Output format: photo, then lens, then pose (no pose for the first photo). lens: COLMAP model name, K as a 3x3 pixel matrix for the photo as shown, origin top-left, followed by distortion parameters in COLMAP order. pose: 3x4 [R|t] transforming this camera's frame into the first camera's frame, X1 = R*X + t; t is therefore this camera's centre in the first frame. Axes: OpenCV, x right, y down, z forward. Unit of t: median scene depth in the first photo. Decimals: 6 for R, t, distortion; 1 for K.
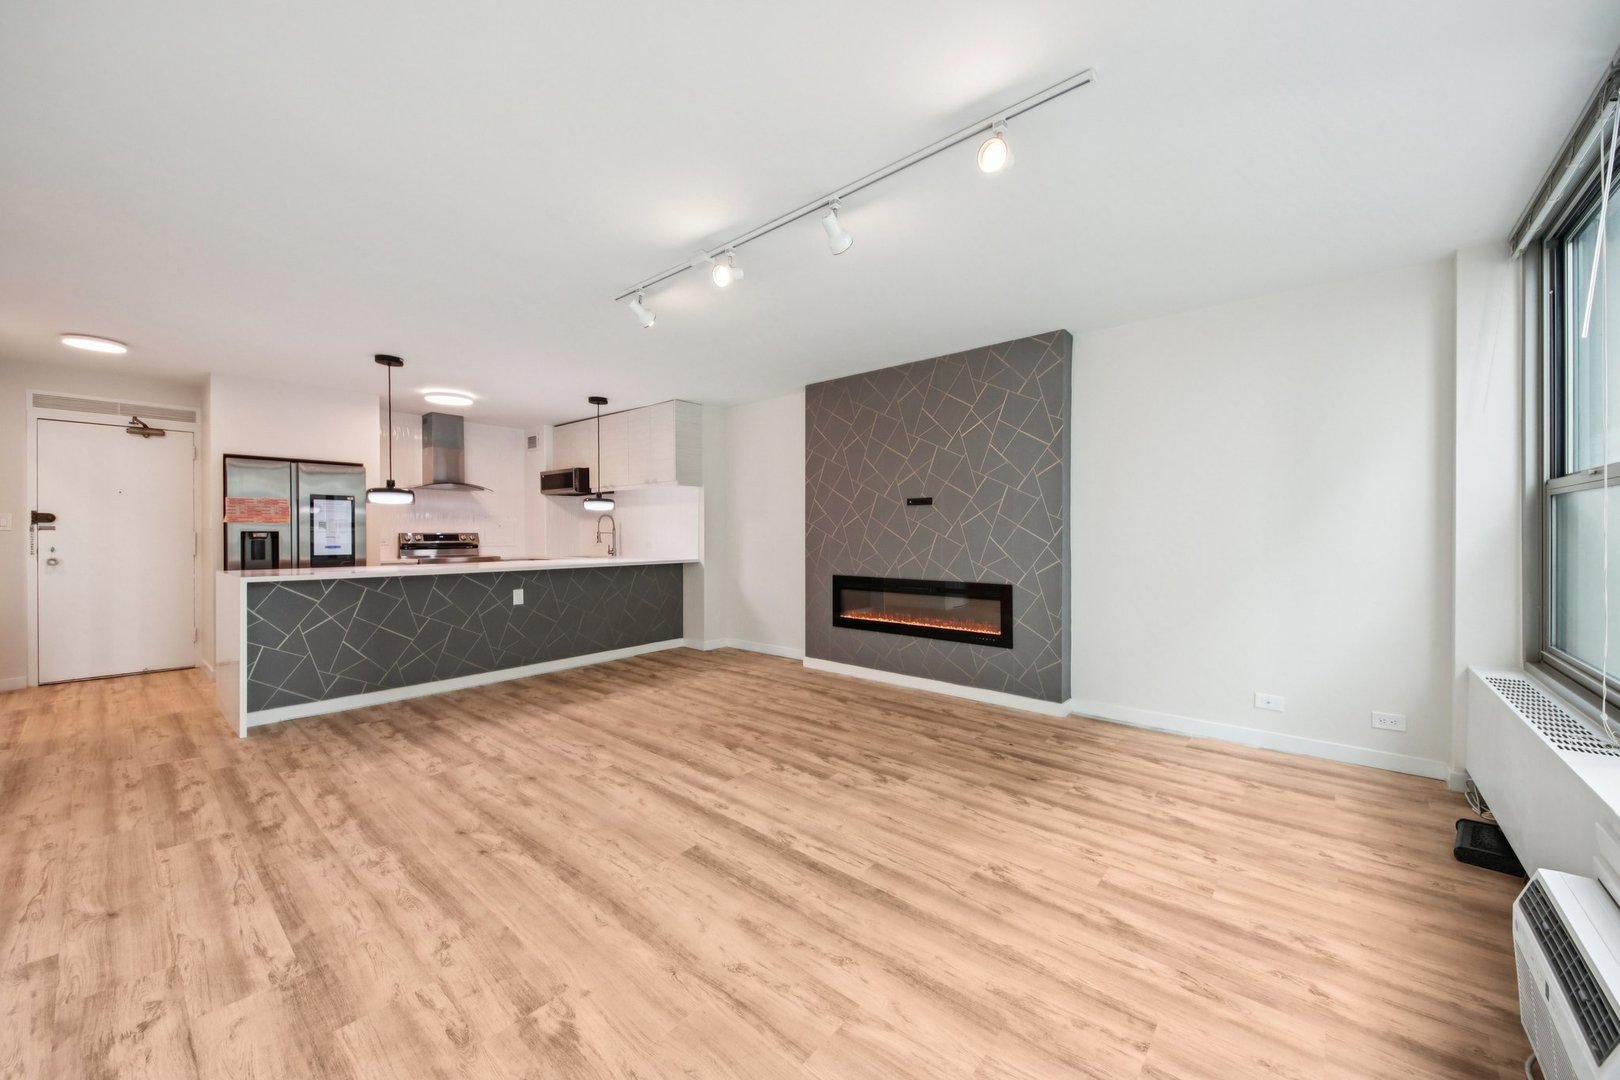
lens RADIAL K [[602.9, 0, 800.5], [0, 602.9, 539.4], [0, 0, 1]] dist [0.050136, -0.023170]
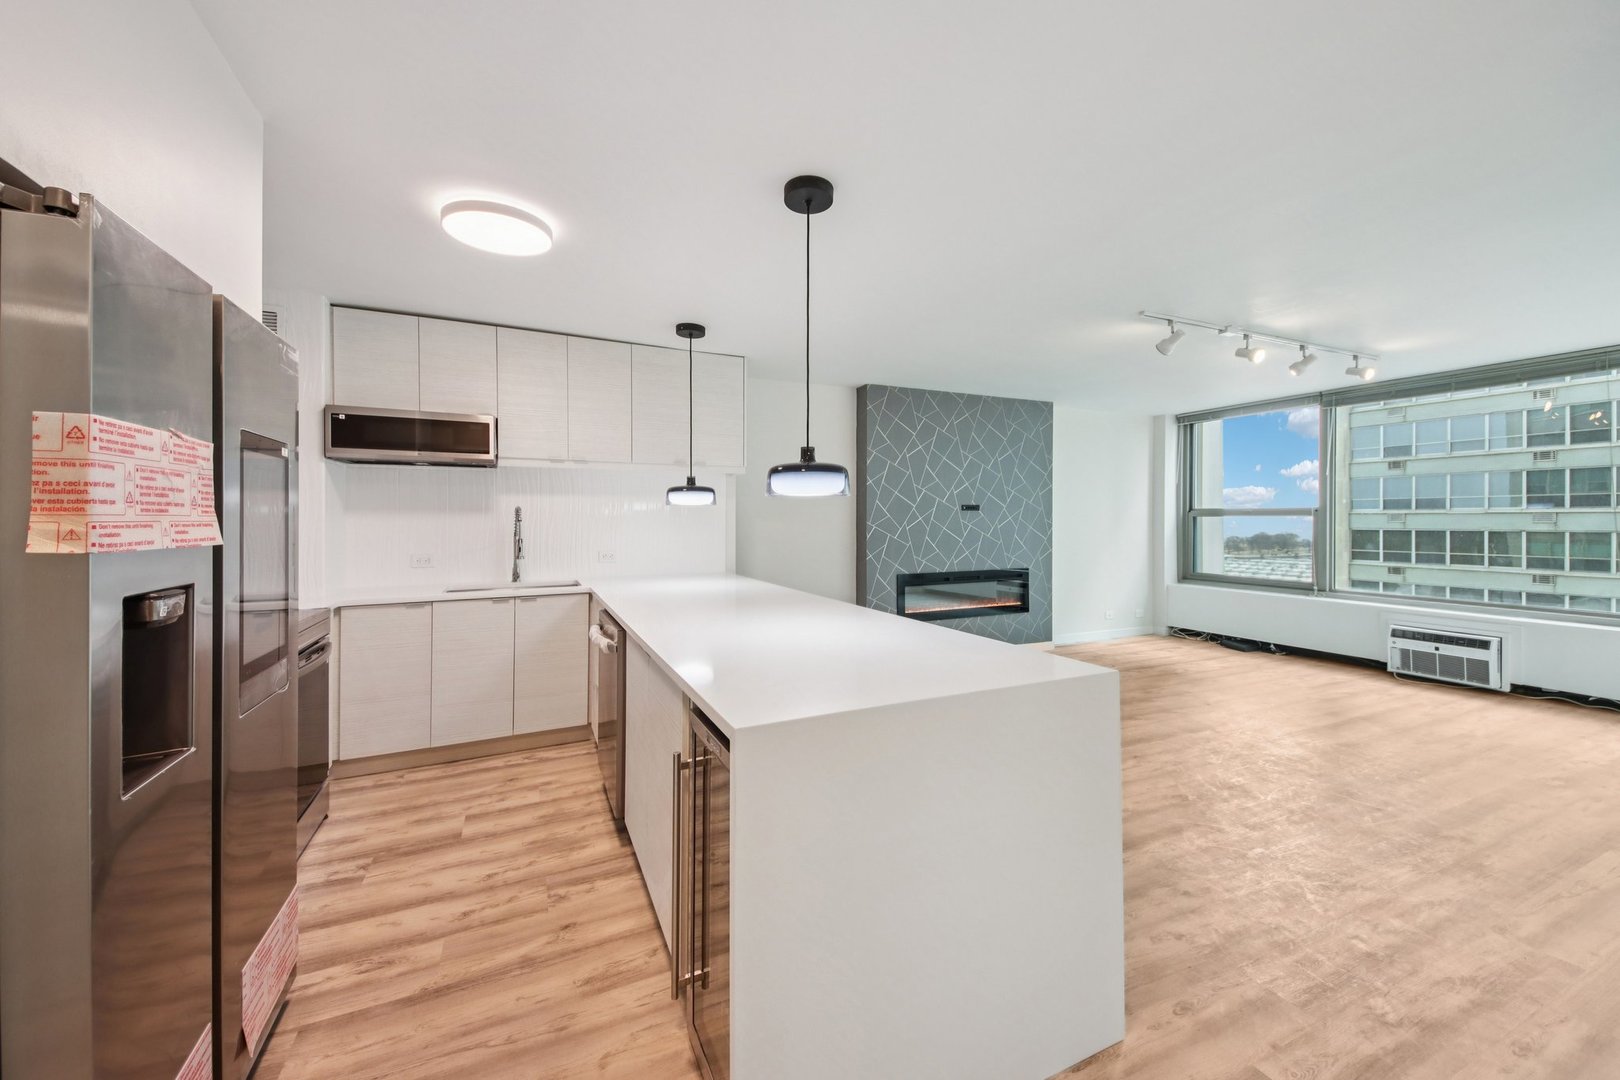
lens RADIAL K [[611.8, 0, 809.5], [0, 611.8, 525.8], [0, 0, 1]] dist [0.059287, -0.028563]
pose [[0.403118, -0.010946, 0.915083, -1.240510], [0.010461, 0.999918, 0.007352, -0.043672], [-0.915088, 0.006608, 0.403199, 0.906595]]
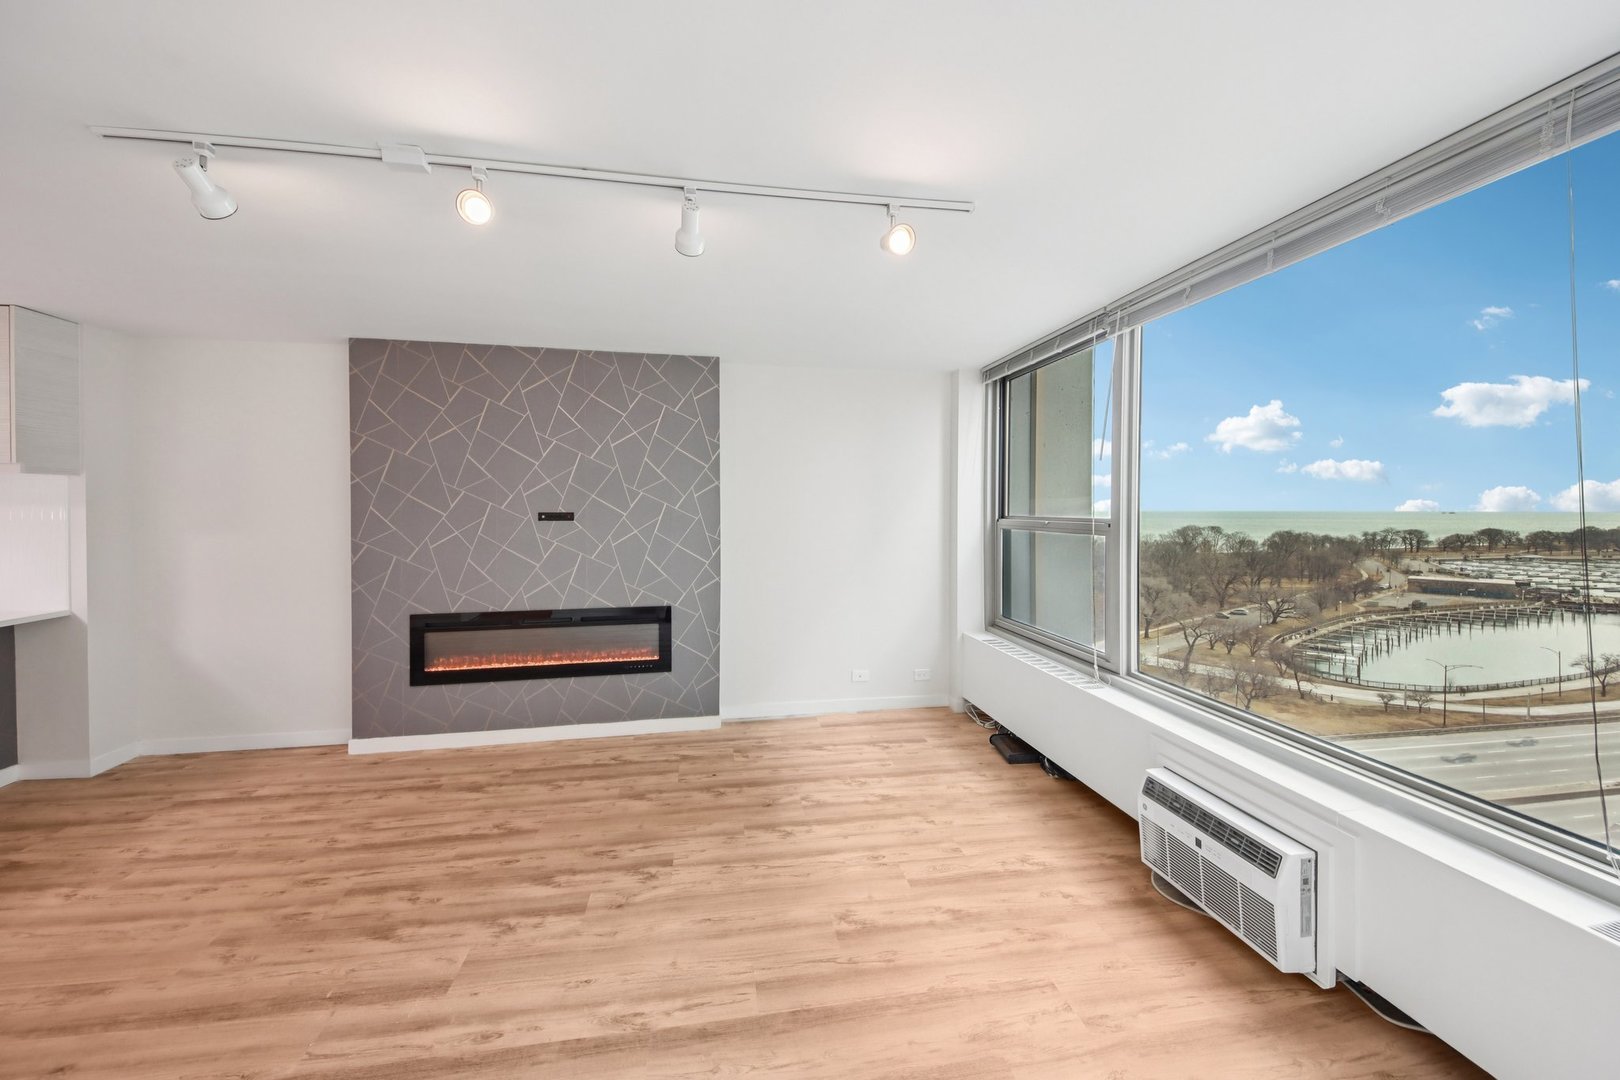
lens RADIAL K [[614.4, 0, 809.8], [0, 614.4, 517.2], [0, 0, 1]] dist [0.067045, -0.035960]
pose [[0.630518, -0.012015, 0.776082, -0.285542], [0.005461, 0.999924, 0.011044, -0.078990], [-0.776156, -0.002725, 0.630536, 0.207464]]
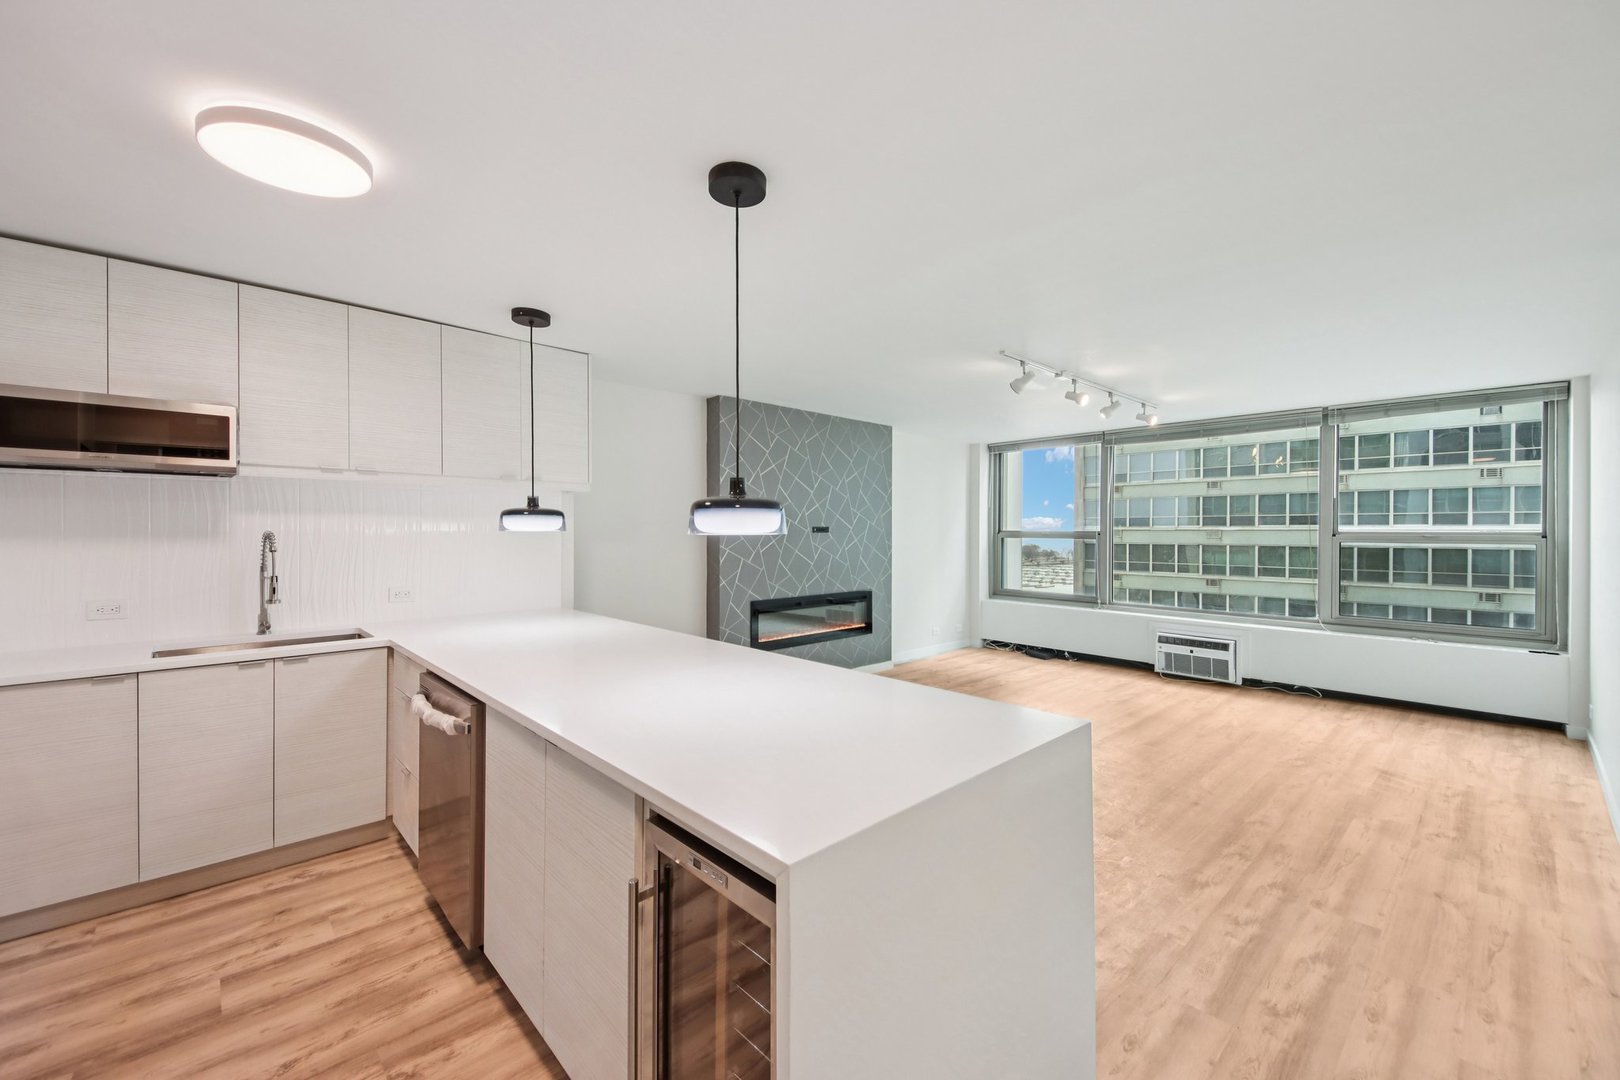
lens RADIAL K [[638.6, 0, 810.0], [0, 638.6, 540.0], [0, 0, 1]] dist [0.058644, -0.030380]
pose [[0.096347, -0.014933, 0.995236, -1.224610], [0.004386, 0.999884, 0.014578, -0.069532], [-0.995338, 0.002960, 0.096402, 1.024625]]
